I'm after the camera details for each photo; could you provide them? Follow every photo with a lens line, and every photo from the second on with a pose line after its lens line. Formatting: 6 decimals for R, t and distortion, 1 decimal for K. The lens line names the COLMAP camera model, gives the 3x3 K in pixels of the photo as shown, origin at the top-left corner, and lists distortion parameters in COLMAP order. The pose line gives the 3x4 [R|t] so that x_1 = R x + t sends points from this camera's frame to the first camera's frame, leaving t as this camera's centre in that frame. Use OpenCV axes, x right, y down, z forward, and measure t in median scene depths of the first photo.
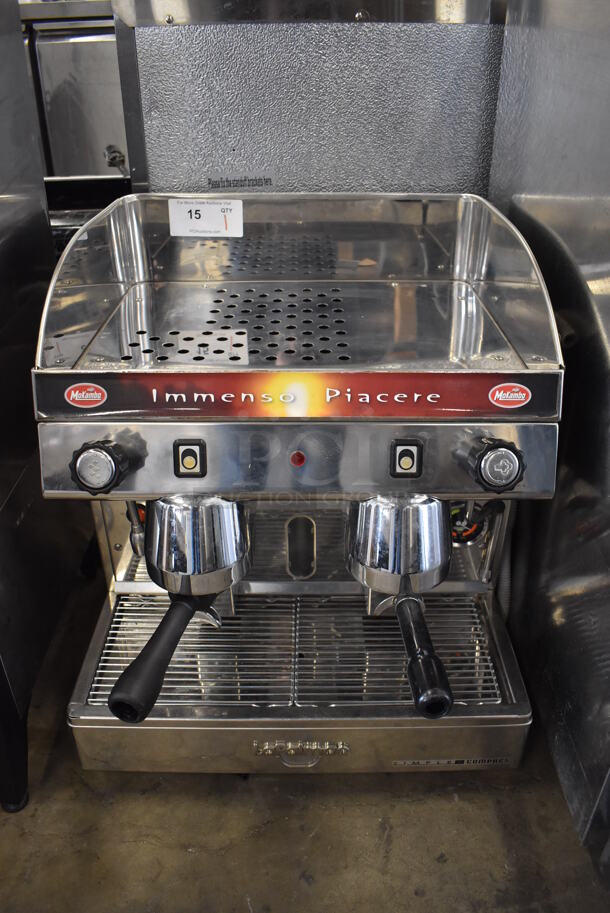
lens RADIAL K [[706.8, 0, 307.0], [0, 706.8, 463.3], [0, 0, 1]] dist [-0.090315, 0.009765]
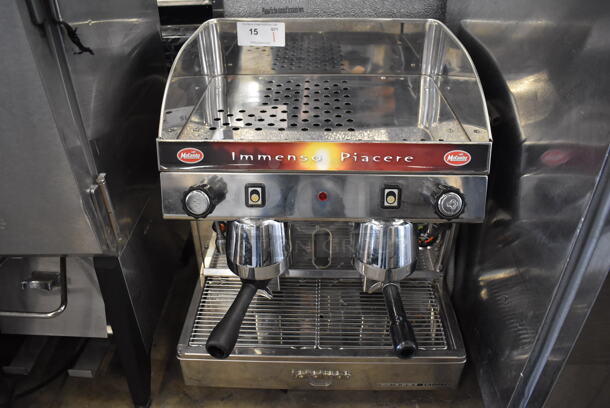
lens RADIAL K [[472.2, 0, 304.4], [0, 472.2, 202.3], [0, 0, 1]] dist [-0.090315, 0.009765]
pose [[0.999564, 0.010769, -0.027494, -0.021758], [-0.009518, 0.998931, 0.045239, -0.035748], [0.027952, -0.044958, 0.998598, -0.057350]]
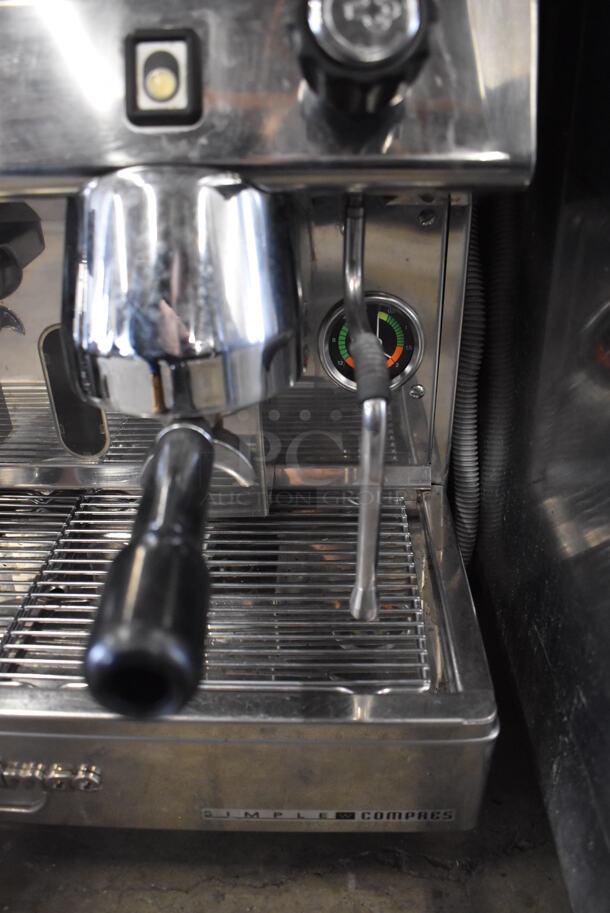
lens RADIAL K [[706.8, 0, 305.0], [0, 706.8, 458.0], [0, 0, 1]] dist [-0.090315, 0.009765]
pose [[0.999382, 0.001354, -0.035135, 0.207895], [-0.001526, 0.999987, -0.004883, 0.190464], [0.035128, 0.004934, 0.999371, 0.527540]]
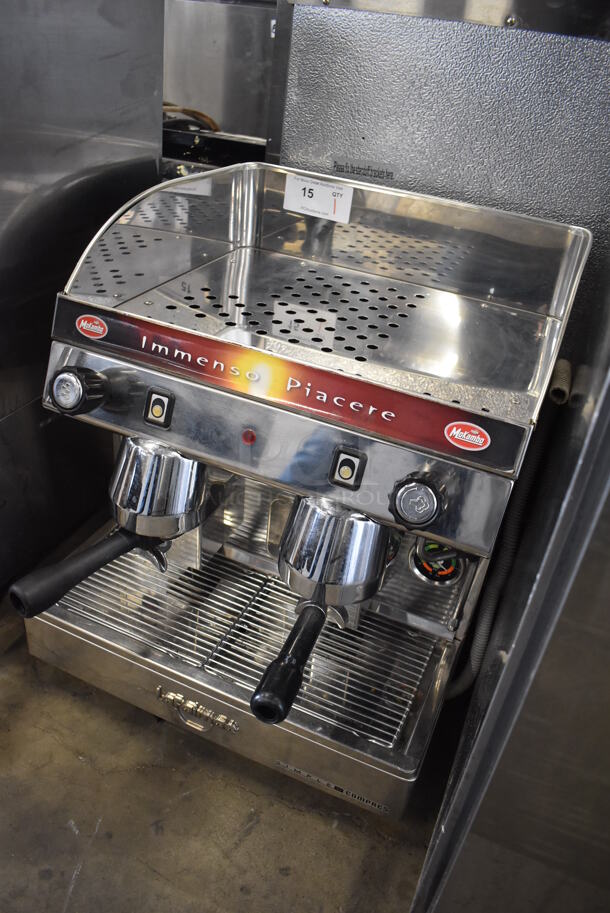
lens RADIAL K [[706.8, 0, 308.9], [0, 706.8, 461.8], [0, 0, 1]] dist [-0.090315, 0.009765]
pose [[0.912363, 0.295537, -0.283286, 0.319585], [-0.292767, 0.954708, 0.053098, -0.044961], [0.286148, 0.034492, 0.957564, 0.043223]]
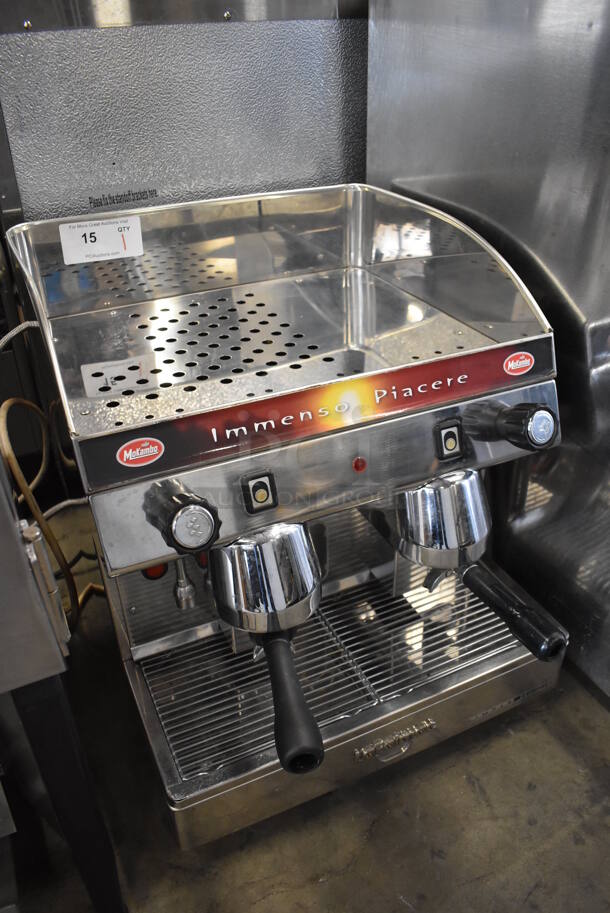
lens RADIAL K [[706.8, 0, 301.1], [0, 706.8, 464.2], [0, 0, 1]] dist [-0.090315, 0.009765]
pose [[0.907635, -0.238504, 0.345418, -0.381423], [0.232710, 0.970766, 0.058816, -0.075037], [-0.349348, 0.026999, 0.936604, 0.075568]]
